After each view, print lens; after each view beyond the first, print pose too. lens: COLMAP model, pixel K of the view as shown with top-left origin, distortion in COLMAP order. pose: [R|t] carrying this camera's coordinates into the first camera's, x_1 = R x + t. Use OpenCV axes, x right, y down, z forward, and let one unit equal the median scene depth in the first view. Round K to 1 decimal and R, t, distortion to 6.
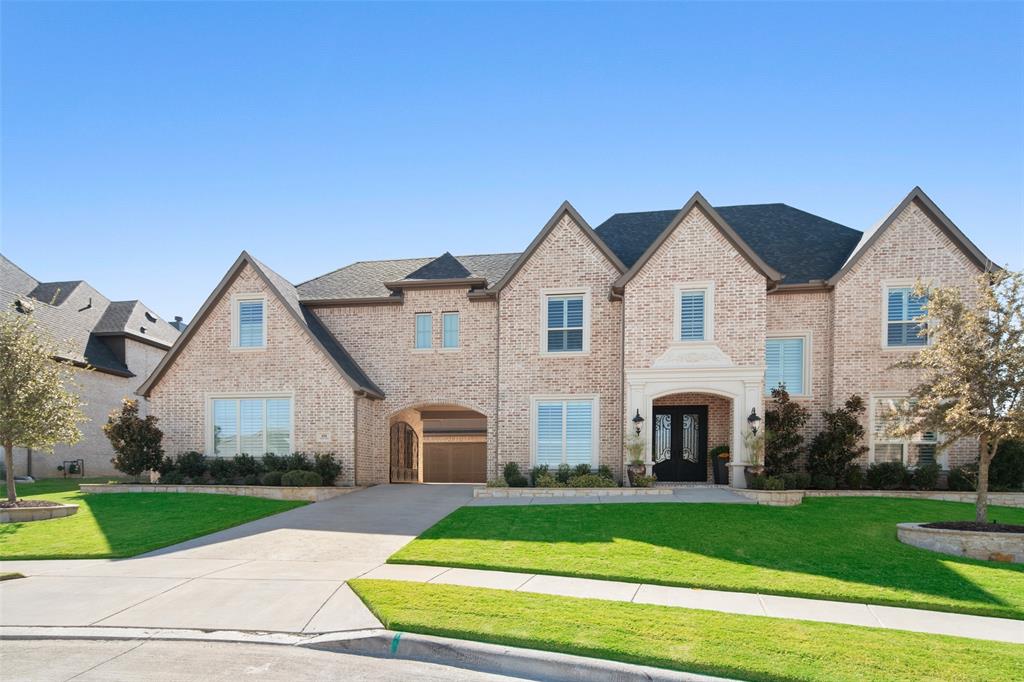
lens RADIAL K [[490.0, 0, 510.7], [0, 490.0, 371.4], [0, 0, 1]] dist [0.002636, 0.000117]
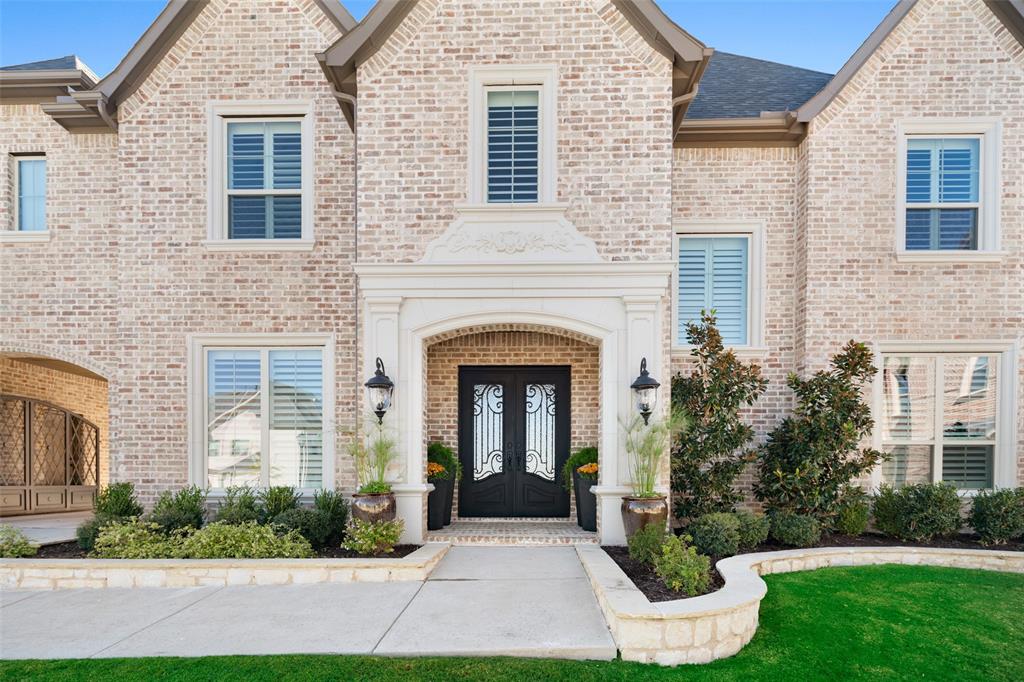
lens RADIAL K [[501.3, 0, 497.2], [0, 501.3, 340.0], [0, 0, 1]] dist [0.001304, 0.000050]
pose [[0.995493, 0.024099, 0.091725, 0.304922], [-0.019425, 0.998483, -0.051513, 0.077150], [-0.092828, 0.049499, 0.994451, 0.536017]]
